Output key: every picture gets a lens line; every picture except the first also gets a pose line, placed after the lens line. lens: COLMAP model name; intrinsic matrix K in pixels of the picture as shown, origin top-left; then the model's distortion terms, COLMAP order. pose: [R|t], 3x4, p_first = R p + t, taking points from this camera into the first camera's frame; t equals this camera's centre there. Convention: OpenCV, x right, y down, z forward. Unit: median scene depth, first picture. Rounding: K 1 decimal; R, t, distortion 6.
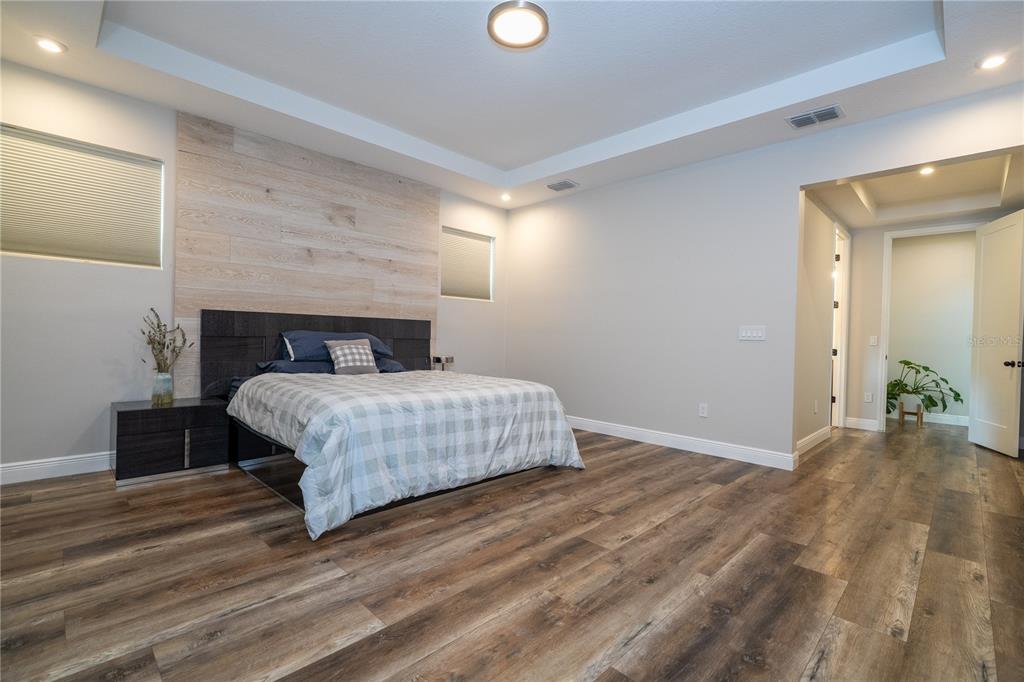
lens RADIAL K [[462.3, 0, 515.4], [0, 462.3, 339.3], [0, 0, 1]] dist [-0.005025, 0.001014]
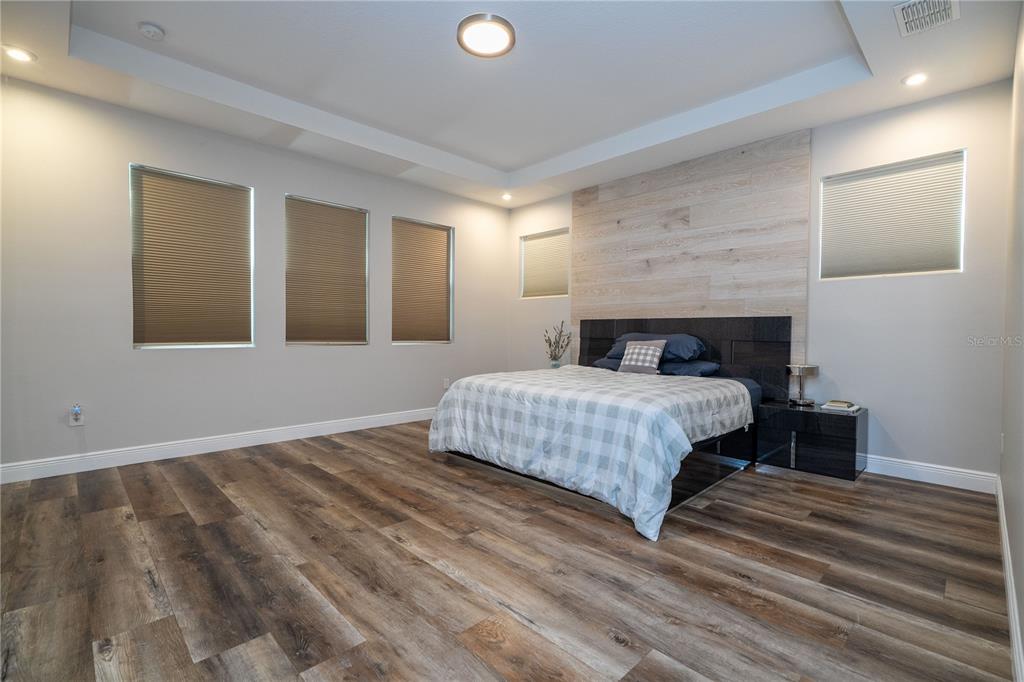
lens RADIAL K [[462.3, 0, 518.5], [0, 462.3, 338.6], [0, 0, 1]] dist [-0.005025, 0.001014]
pose [[-0.016166, -0.013477, -0.999778, 1.061944], [-0.016515, 0.999776, -0.013209, 0.022477], [0.999733, 0.016298, -0.016385, 1.116893]]
